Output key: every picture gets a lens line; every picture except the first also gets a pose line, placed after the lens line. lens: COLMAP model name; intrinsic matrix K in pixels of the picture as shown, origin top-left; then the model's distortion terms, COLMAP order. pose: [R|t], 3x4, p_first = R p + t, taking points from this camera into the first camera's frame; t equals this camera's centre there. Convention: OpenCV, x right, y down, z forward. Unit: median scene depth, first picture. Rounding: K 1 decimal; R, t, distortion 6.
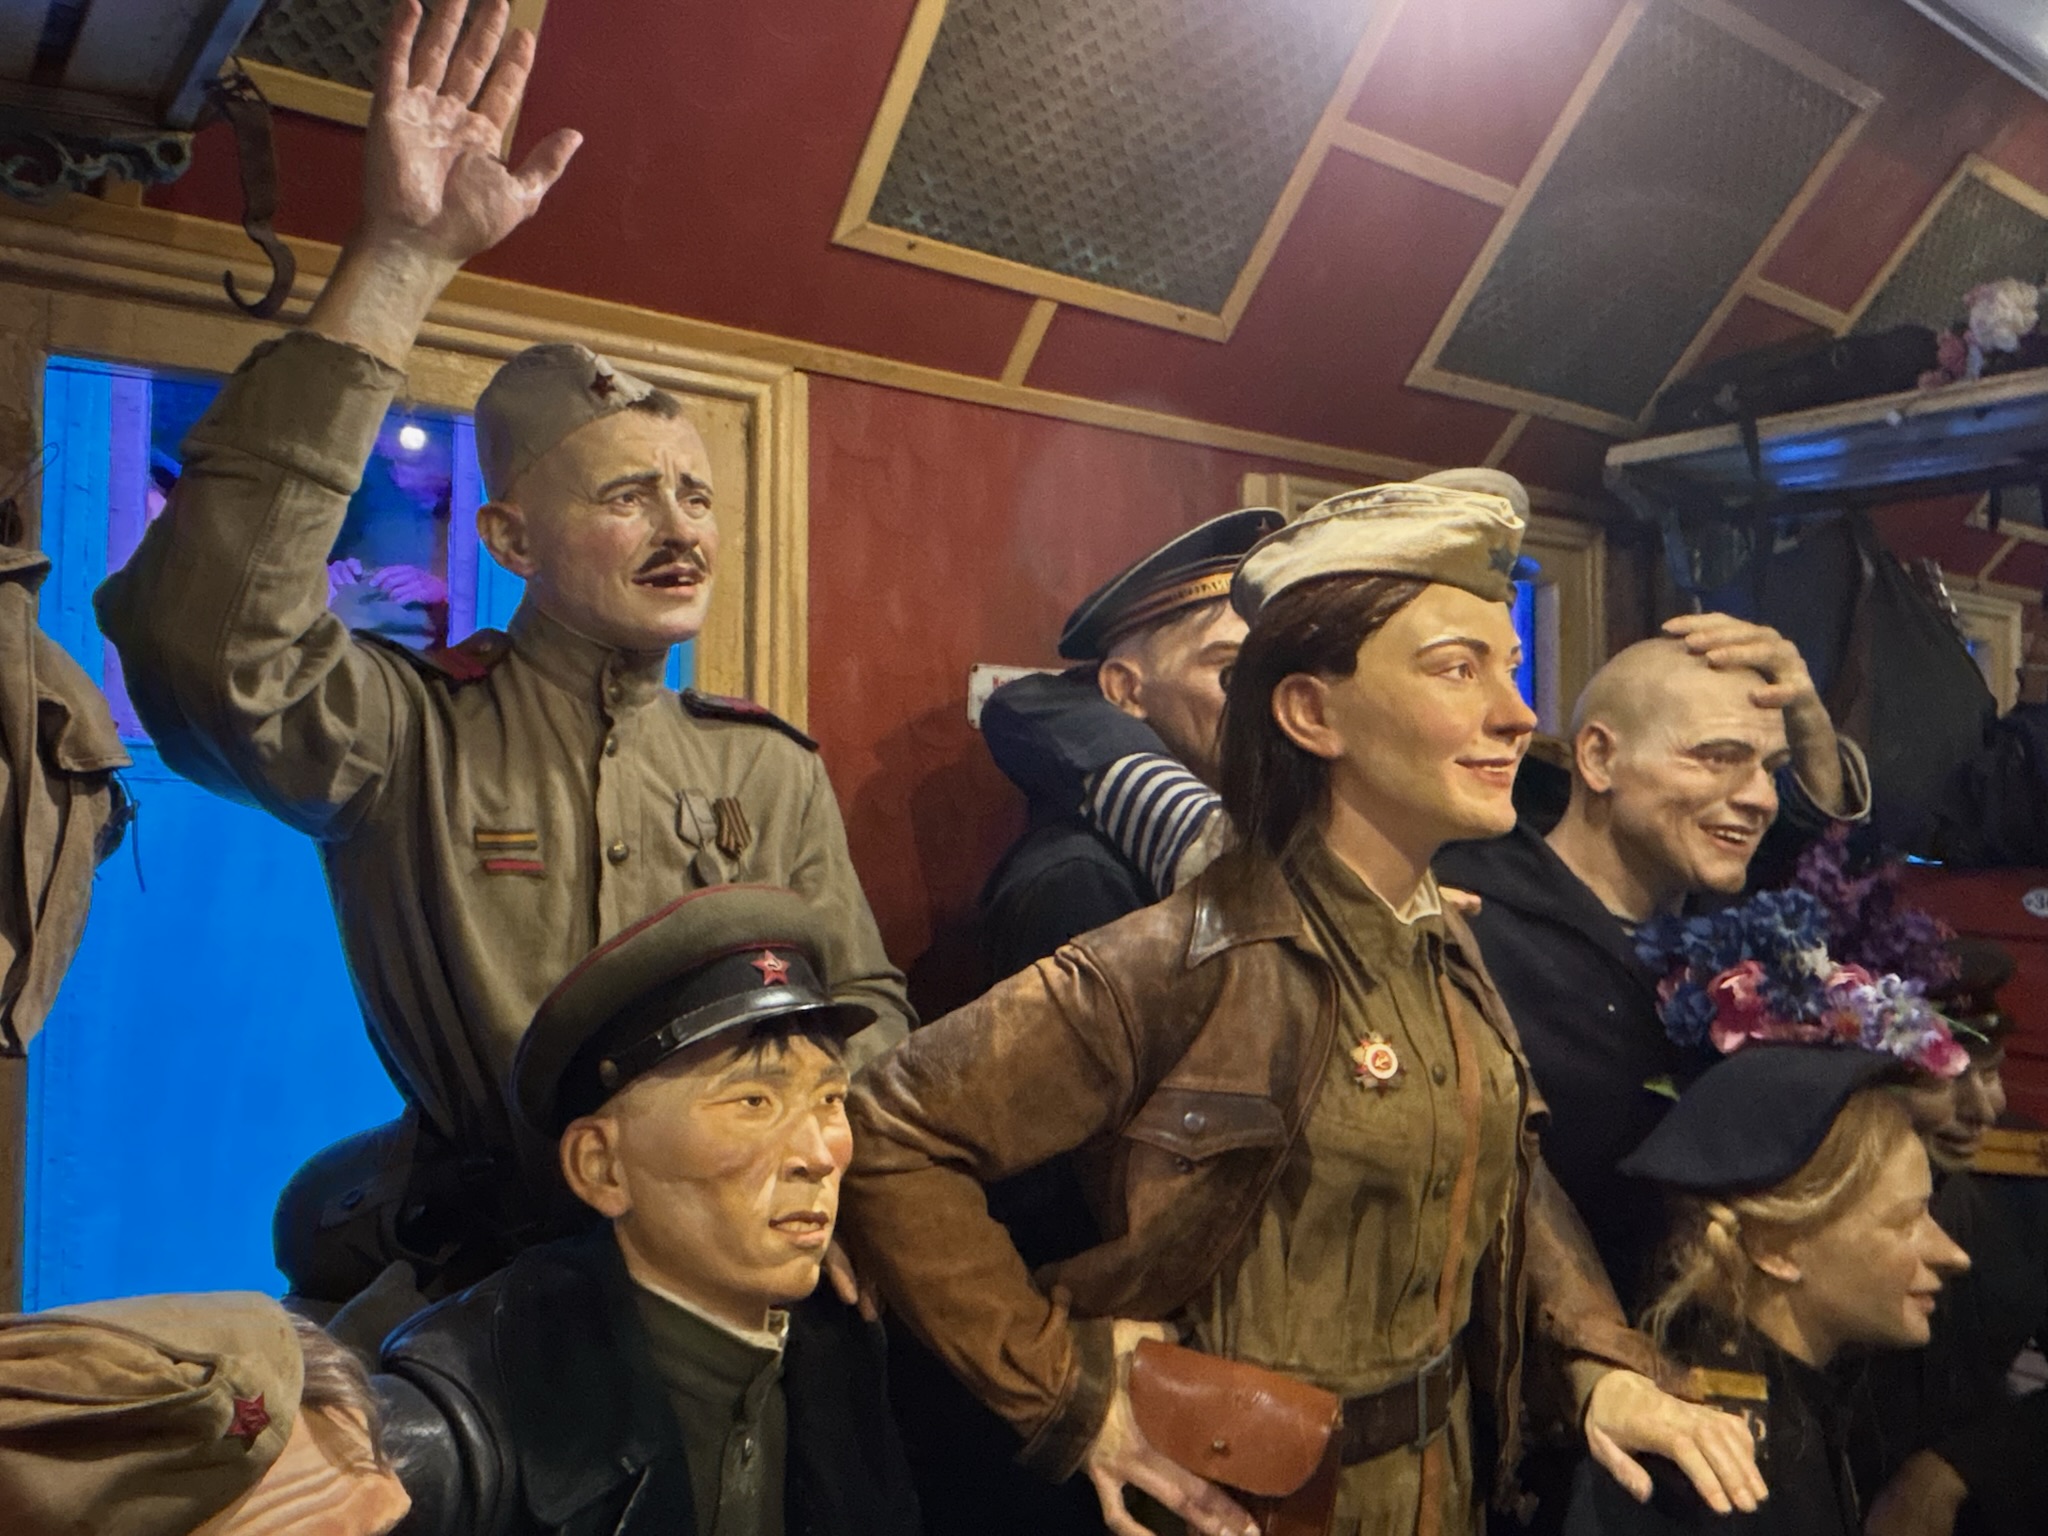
lens RADIAL K [[1473.5, 0, 1024.0], [0, 1473.5, 768.0], [0, 0, 1]] dist [0.037583, -0.067453]
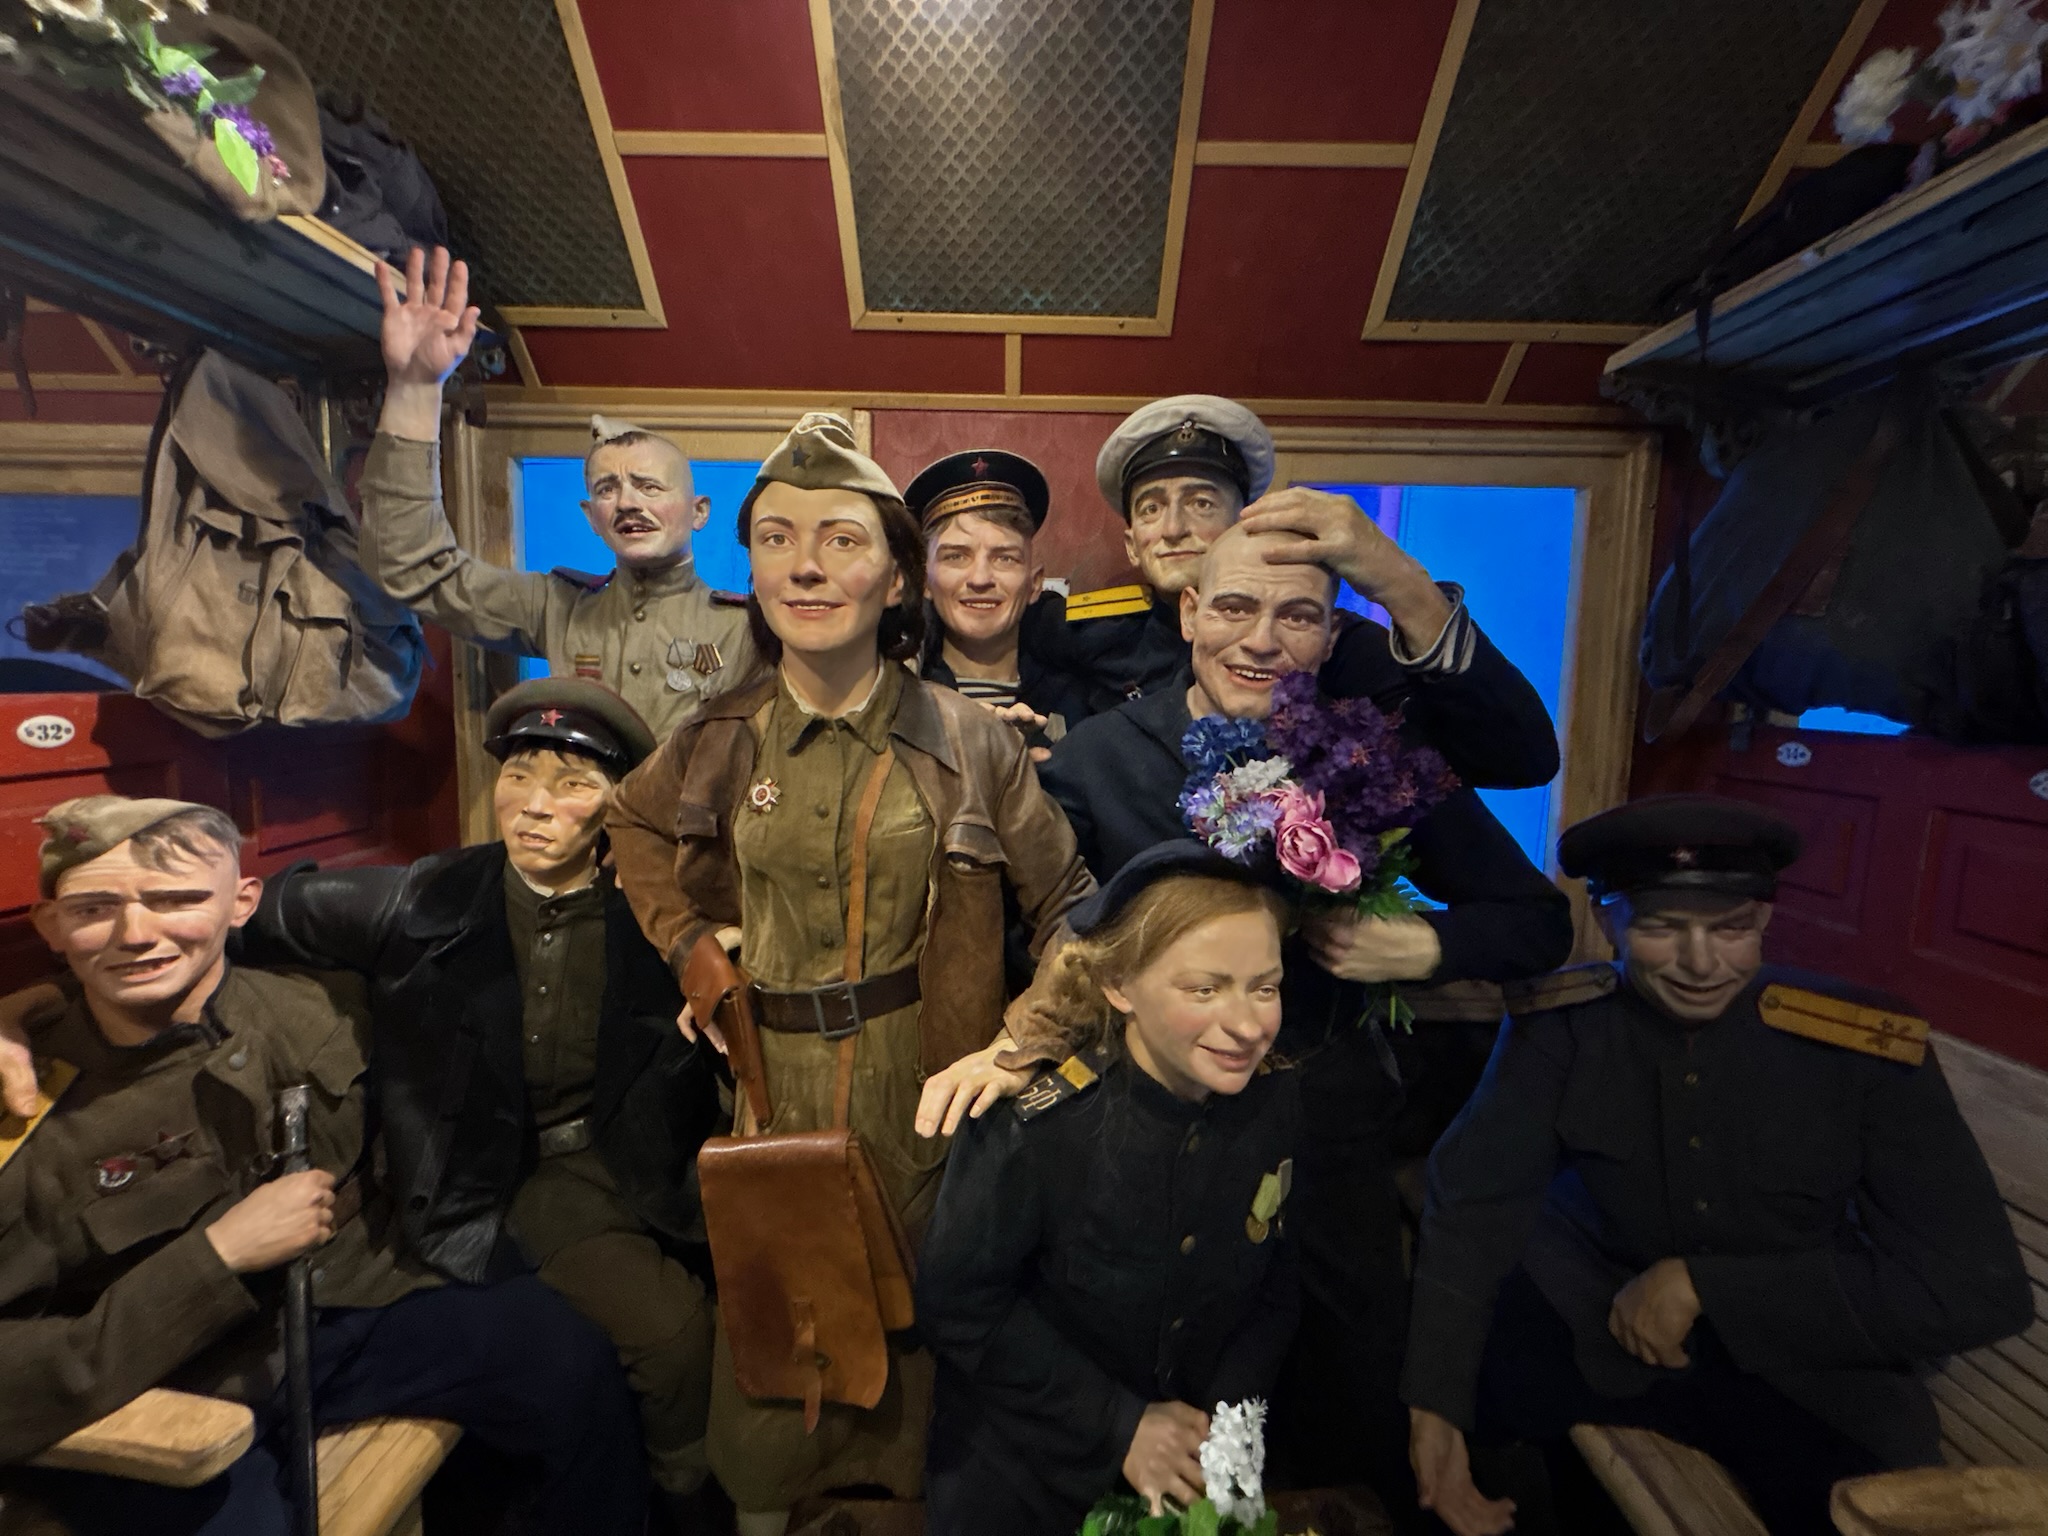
lens RADIAL K [[819.1, 0, 1024.0], [0, 819.1, 768.0], [0, 0, 1]] dist [-0.008601, -0.000082]
pose [[0.801444, 0.083242, -0.592248, 0.735984], [-0.011536, 0.992234, 0.123851, 0.041493], [0.597958, -0.092428, 0.796180, 0.350150]]
